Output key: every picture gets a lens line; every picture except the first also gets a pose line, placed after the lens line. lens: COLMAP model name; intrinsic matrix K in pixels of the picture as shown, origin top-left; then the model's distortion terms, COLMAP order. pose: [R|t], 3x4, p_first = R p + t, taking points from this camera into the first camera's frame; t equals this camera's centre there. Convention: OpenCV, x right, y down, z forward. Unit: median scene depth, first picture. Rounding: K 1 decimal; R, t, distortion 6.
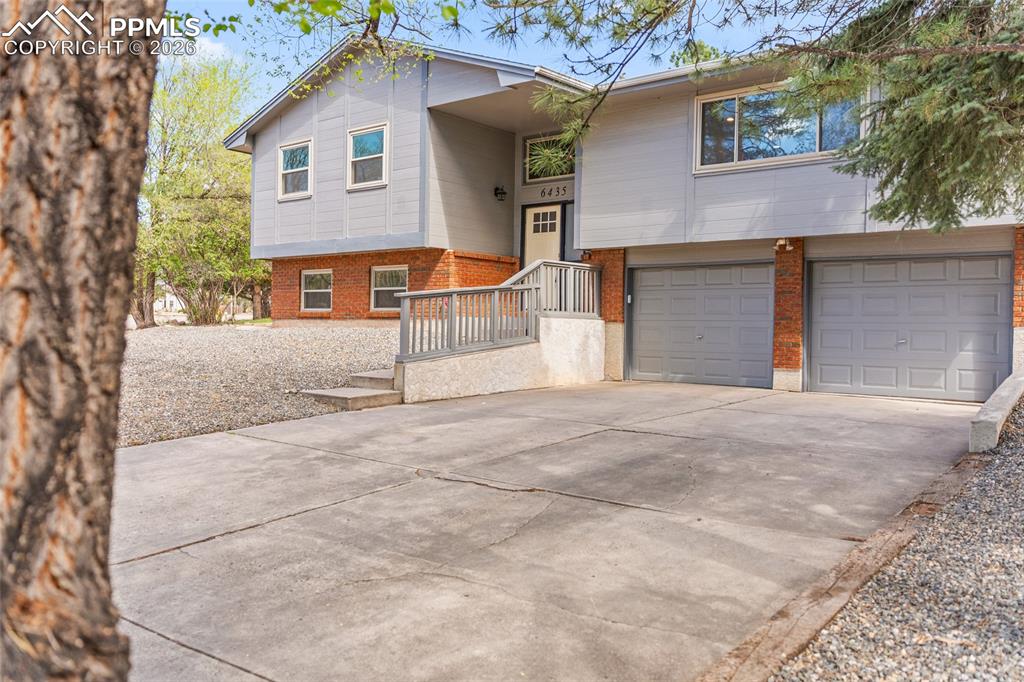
lens RADIAL K [[811.9, 0, 512.0], [0, 811.9, 341.0], [0, 0, 1]] dist [-0.006648, 0.005030]
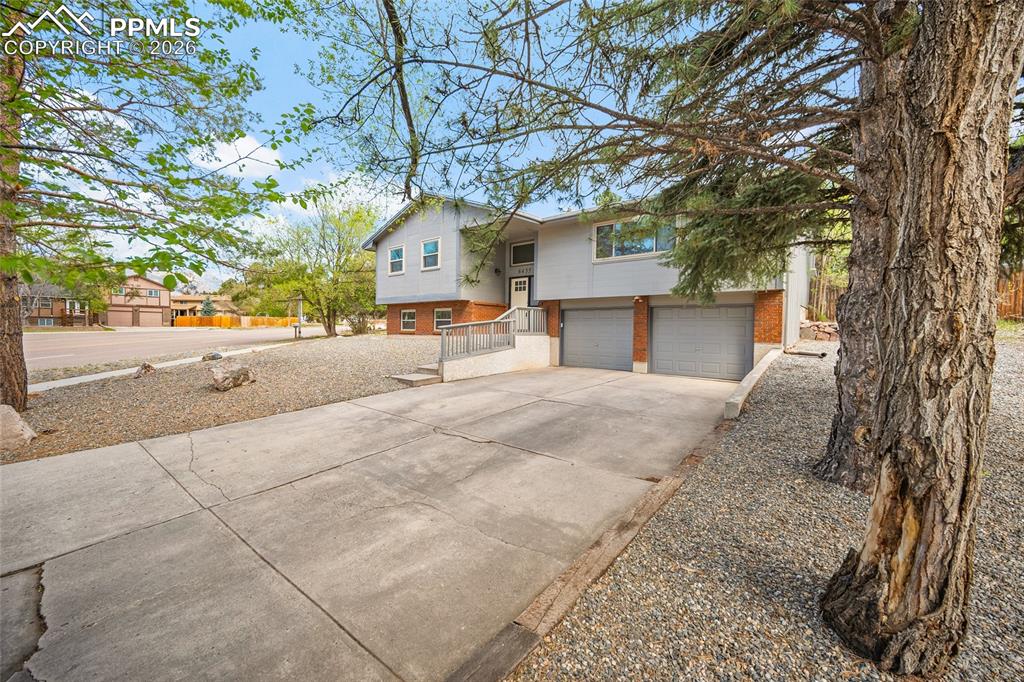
lens RADIAL K [[392.1, 0, 514.5], [0, 392.1, 339.3], [0, 0, 1]] dist [-0.000308, -0.000050]
pose [[0.999896, -0.005845, -0.013164, 0.066875], [0.005987, 0.999924, 0.010732, -0.045969], [0.013101, -0.010810, 0.999856, 0.062116]]
